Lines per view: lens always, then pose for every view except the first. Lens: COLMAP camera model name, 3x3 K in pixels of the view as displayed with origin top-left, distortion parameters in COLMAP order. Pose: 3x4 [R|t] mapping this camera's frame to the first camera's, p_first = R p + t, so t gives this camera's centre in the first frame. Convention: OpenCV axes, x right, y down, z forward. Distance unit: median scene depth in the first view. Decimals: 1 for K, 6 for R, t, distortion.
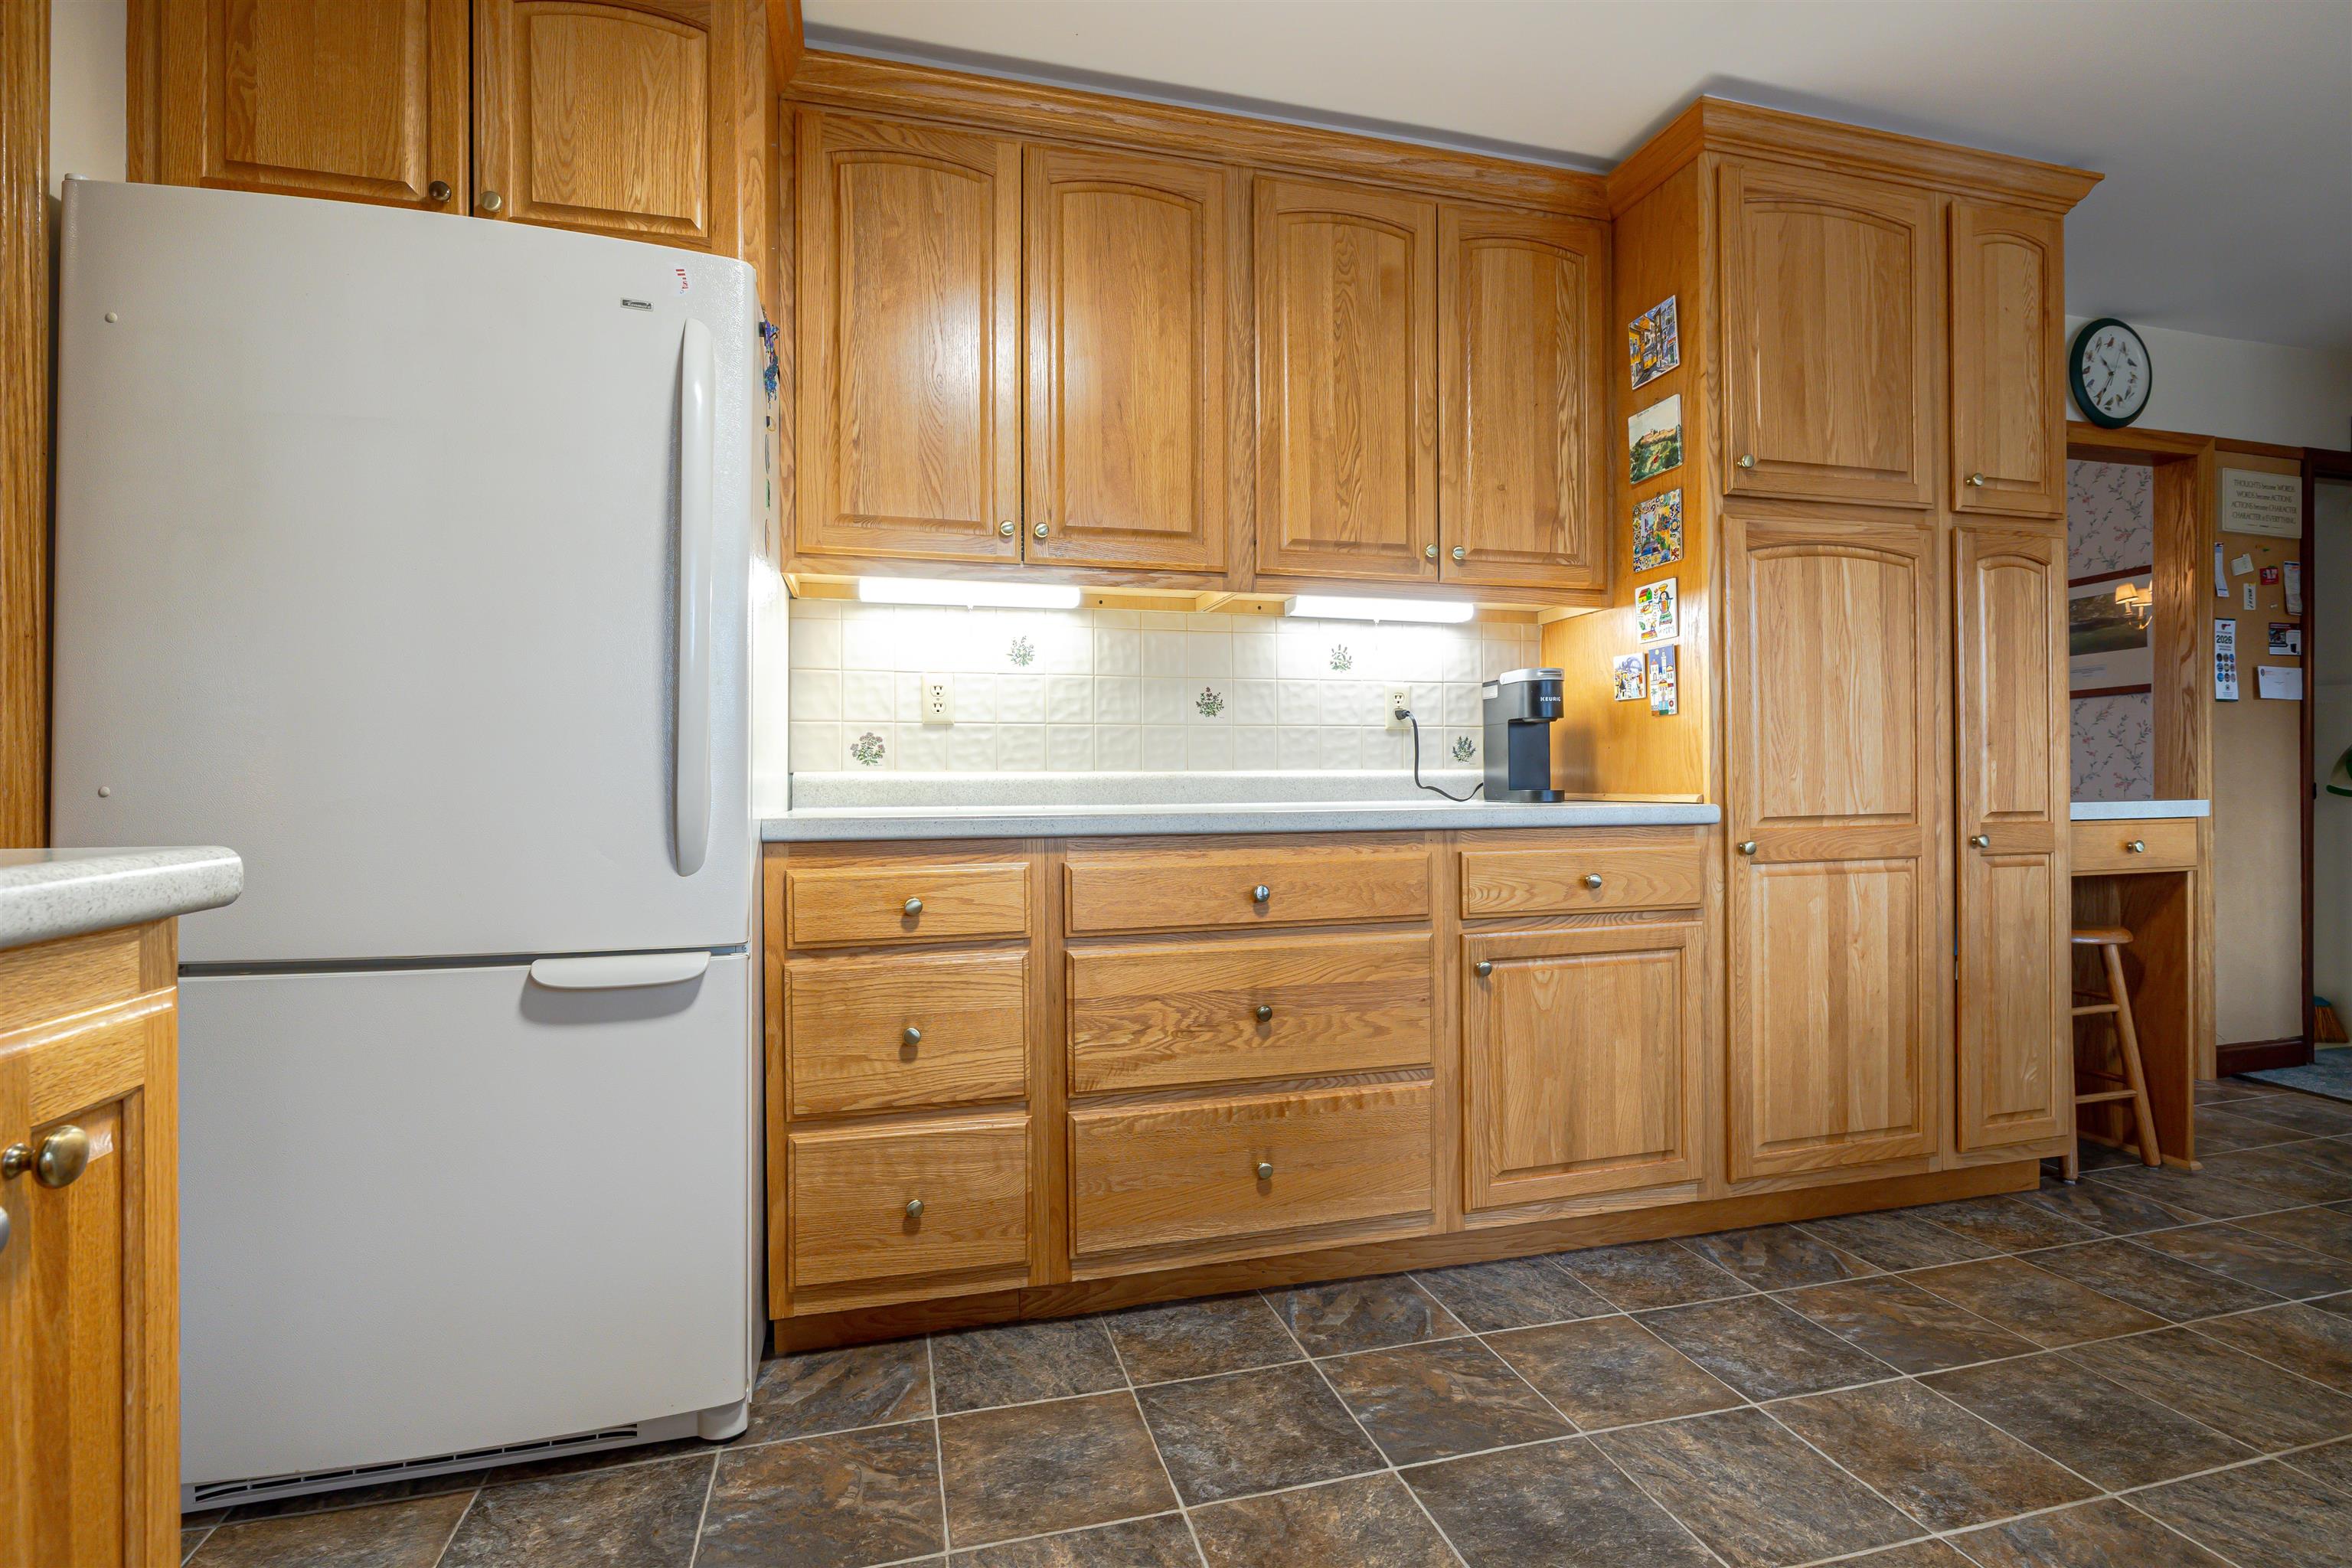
lens RADIAL K [[1090.6, 0, 1186.3], [0, 1090.6, 777.6], [0, 0, 1]] dist [-0.009821, 0.002713]
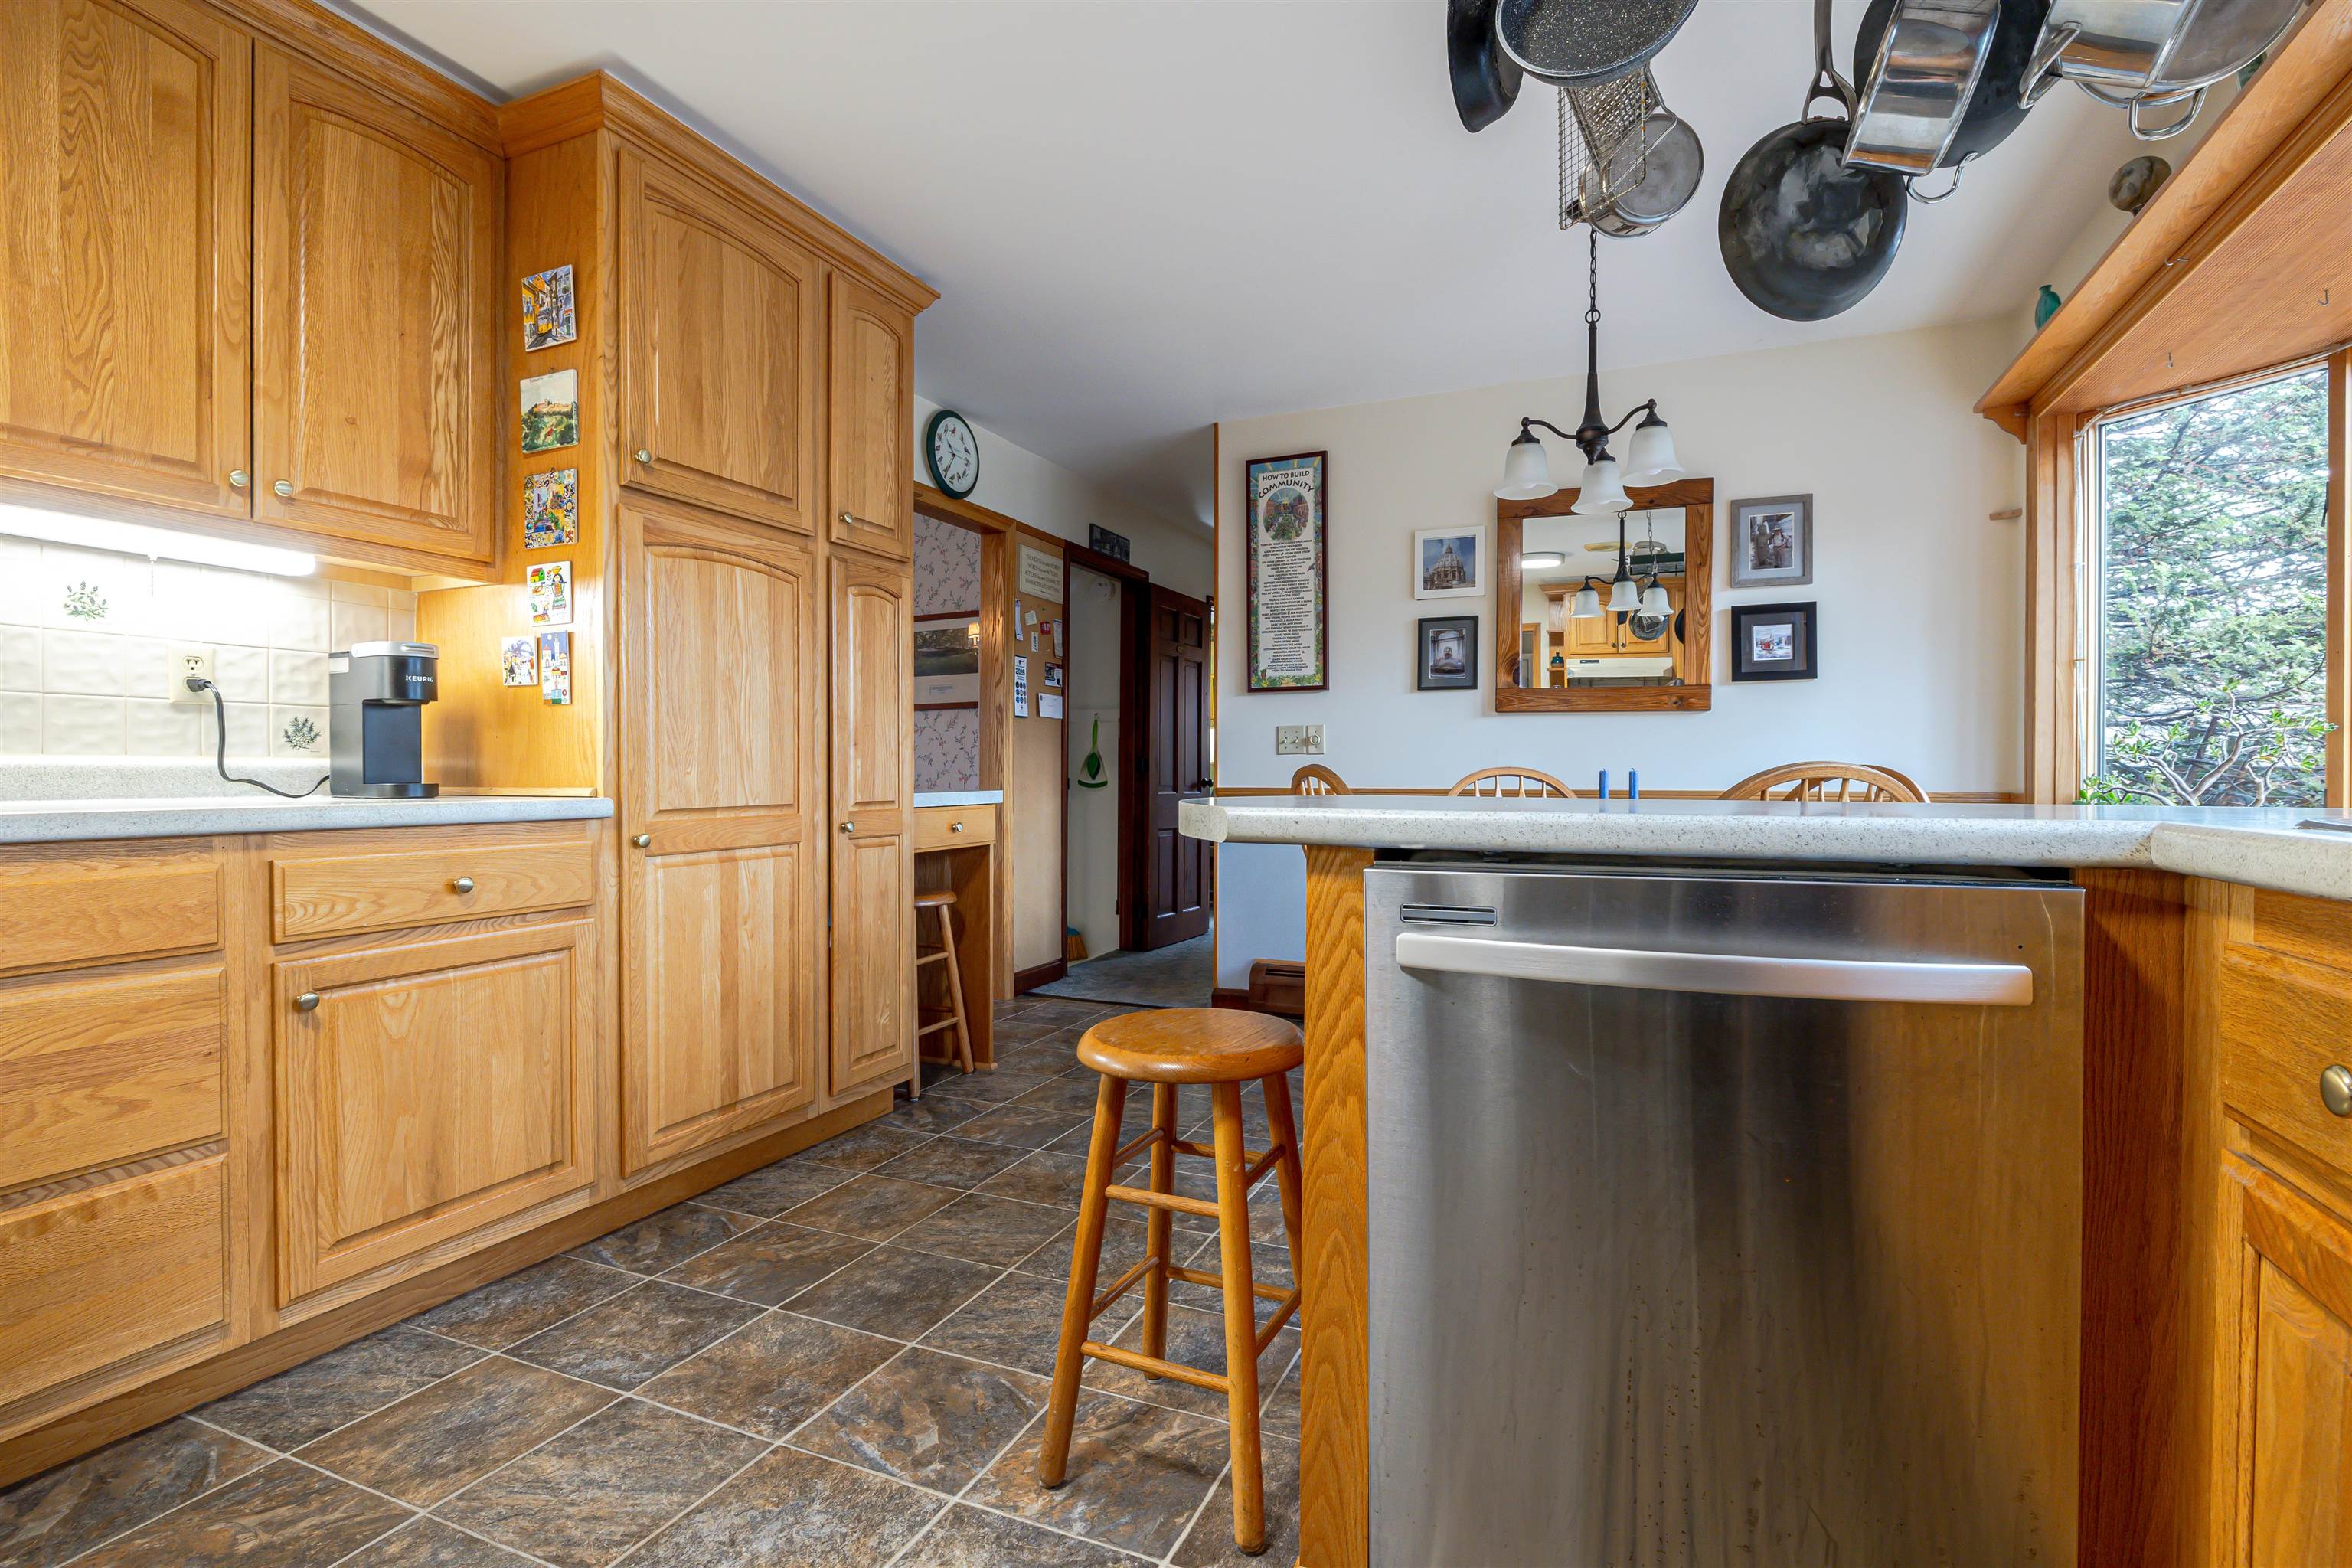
lens RADIAL K [[1090.6, 0, 1187.7], [0, 1090.6, 778.0], [0, 0, 1]] dist [-0.009821, 0.002713]
pose [[0.624658, 0.003137, 0.780892, 0.044095], [-0.007954, 0.999966, 0.002345, 0.000097], [-0.780858, -0.007676, 0.624661, -0.021331]]
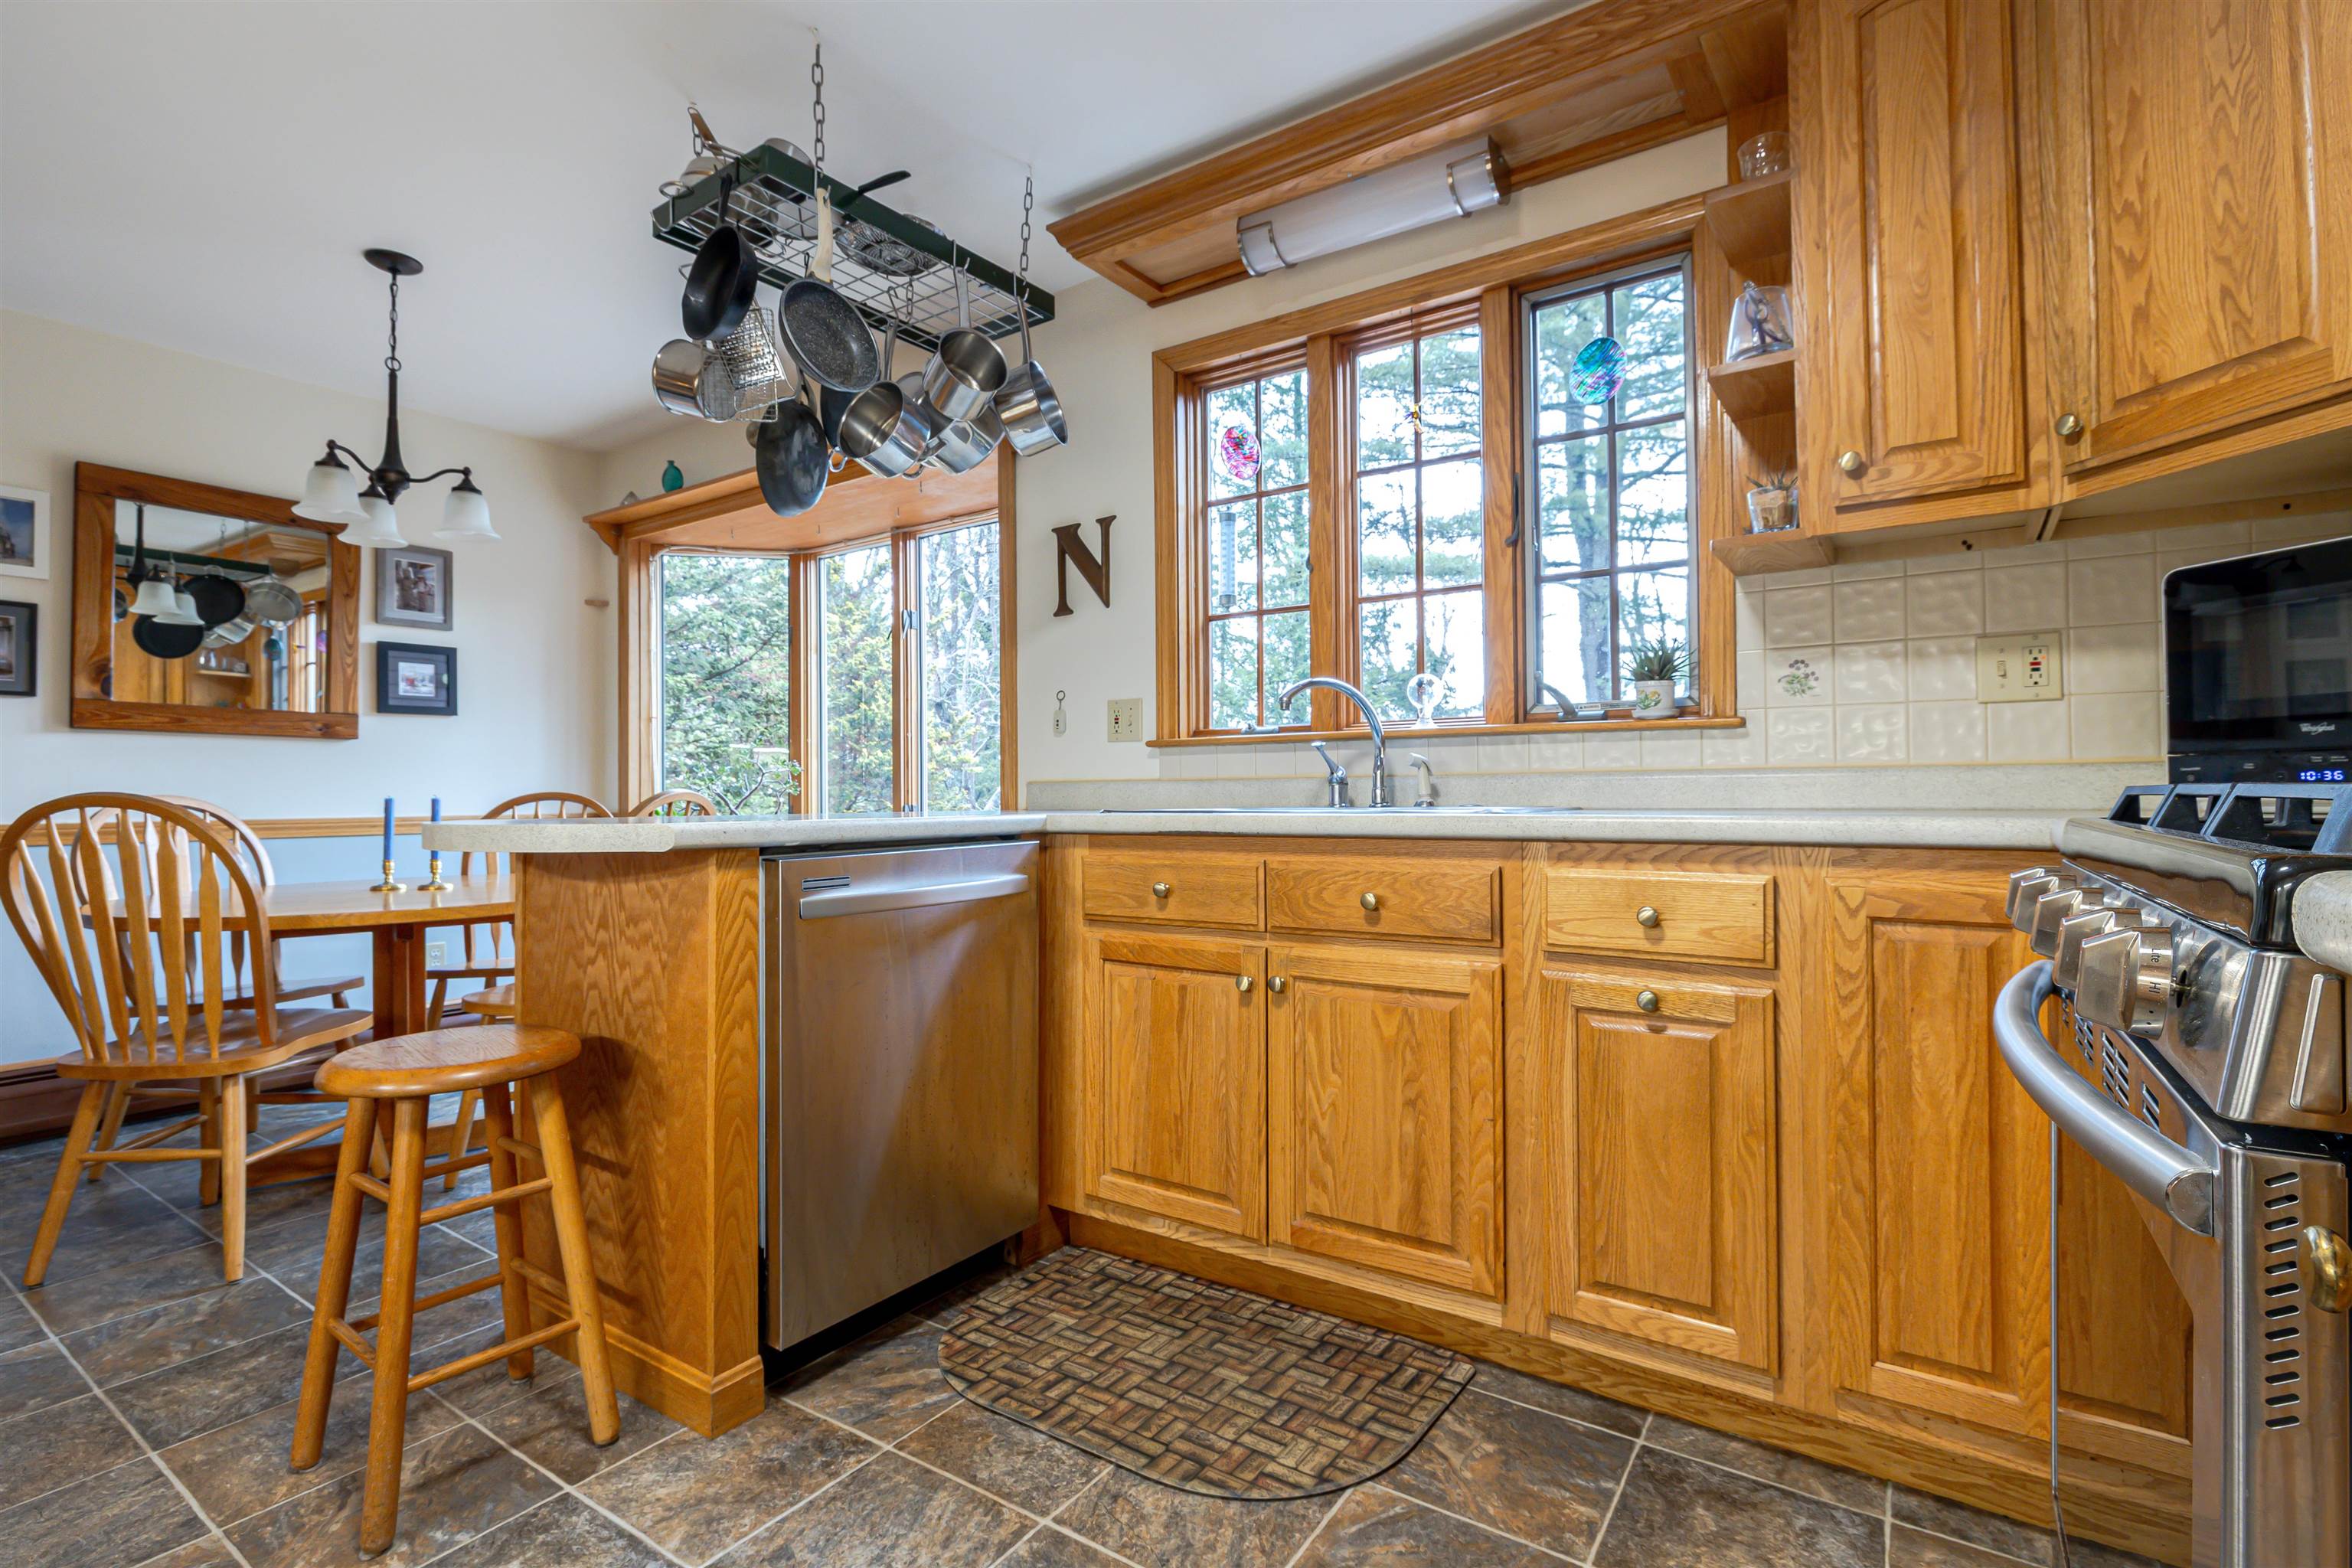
lens RADIAL K [[1090.6, 0, 1179.5], [0, 1090.6, 776.9], [0, 0, 1]] dist [-0.009821, 0.002713]
pose [[-0.651524, 0.022989, 0.758280, -0.248236], [0.011435, 0.999725, -0.020484, 0.002556], [-0.758542, -0.004675, -0.651607, 0.465532]]
